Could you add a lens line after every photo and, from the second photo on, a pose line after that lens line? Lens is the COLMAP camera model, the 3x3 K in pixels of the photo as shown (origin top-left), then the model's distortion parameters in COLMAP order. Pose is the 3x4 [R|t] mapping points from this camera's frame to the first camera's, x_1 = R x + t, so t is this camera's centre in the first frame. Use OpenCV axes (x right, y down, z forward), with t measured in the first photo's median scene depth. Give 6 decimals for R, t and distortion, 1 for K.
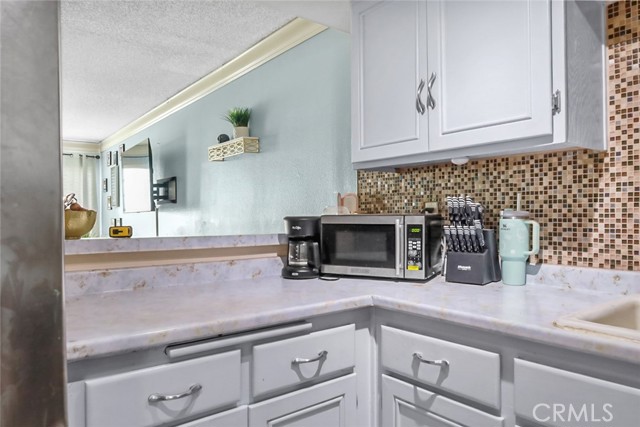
lens RADIAL K [[449.1, 0, 318.7], [0, 449.1, 225.8], [0, 0, 1]] dist [-0.003462, -0.001978]
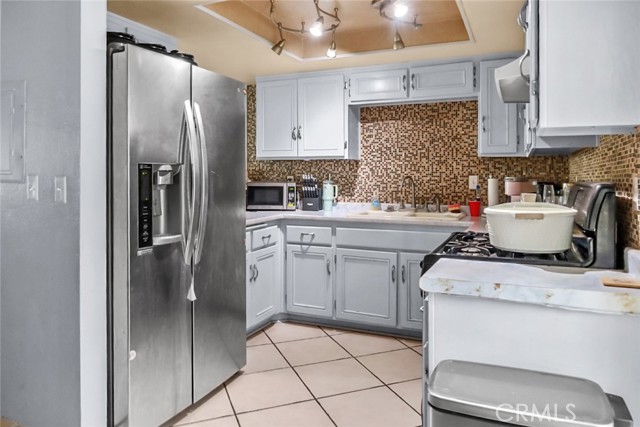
lens RADIAL K [[449.1, 0, 320.5], [0, 449.1, 213.1], [0, 0, 1]] dist [-0.003462, -0.001978]
pose [[0.882300, -0.029823, 0.469741, -0.791834], [0.000609, 0.998062, 0.062221, -0.010404], [-0.470686, -0.054612, 0.880609, -1.204774]]
